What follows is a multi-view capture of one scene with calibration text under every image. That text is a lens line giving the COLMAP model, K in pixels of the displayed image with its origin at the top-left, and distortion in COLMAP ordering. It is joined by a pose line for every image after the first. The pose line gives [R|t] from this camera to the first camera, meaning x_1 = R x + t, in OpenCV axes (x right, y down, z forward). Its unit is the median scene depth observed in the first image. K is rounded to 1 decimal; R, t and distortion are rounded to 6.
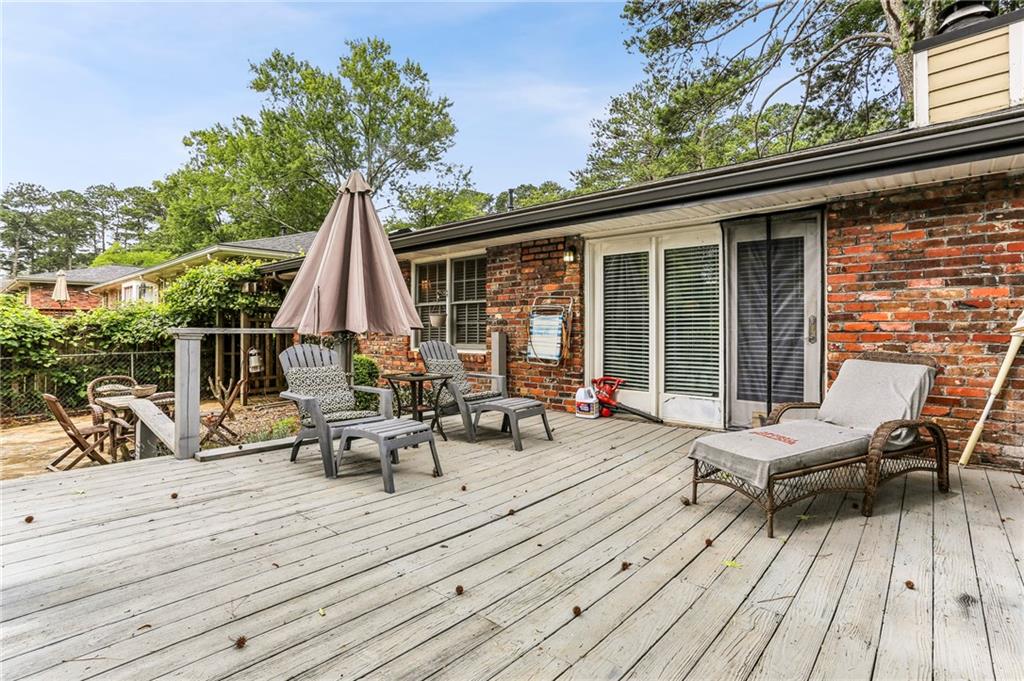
lens RADIAL K [[507.7, 0, 512.7], [0, 507.7, 336.2], [0, 0, 1]] dist [-0.001846, -0.000025]
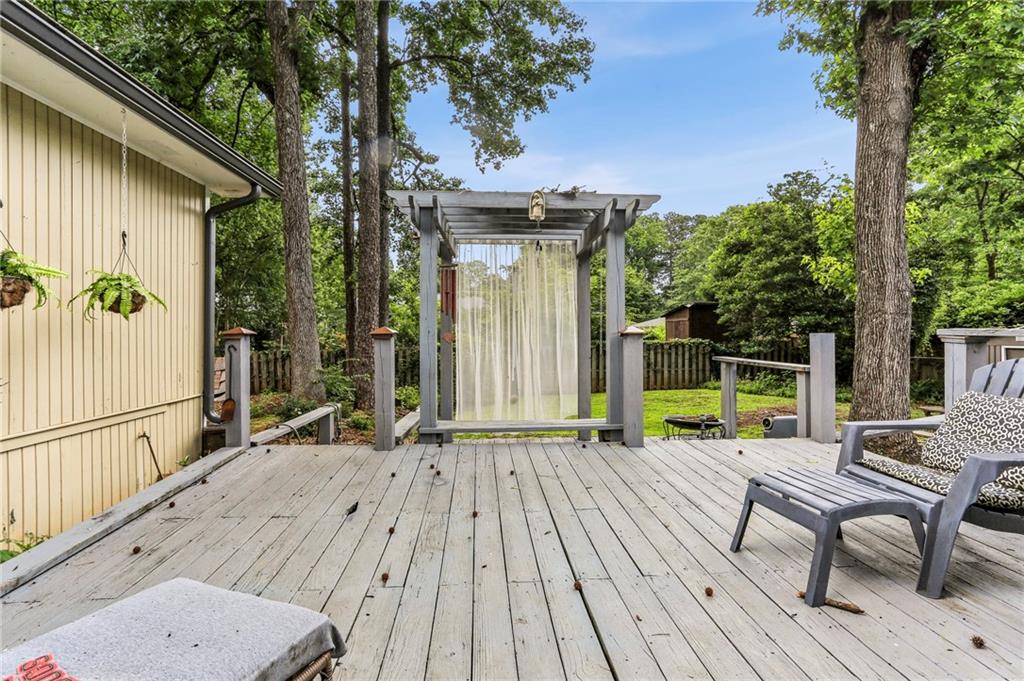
lens RADIAL K [[507.7, 0, 511.7], [0, 507.7, 332.6], [0, 0, 1]] dist [-0.001846, -0.000025]
pose [[-0.719638, 0.006330, -0.694321, 0.657066], [-0.000831, 0.999950, 0.009978, -0.019103], [0.694349, 0.007758, -0.719596, 1.704427]]
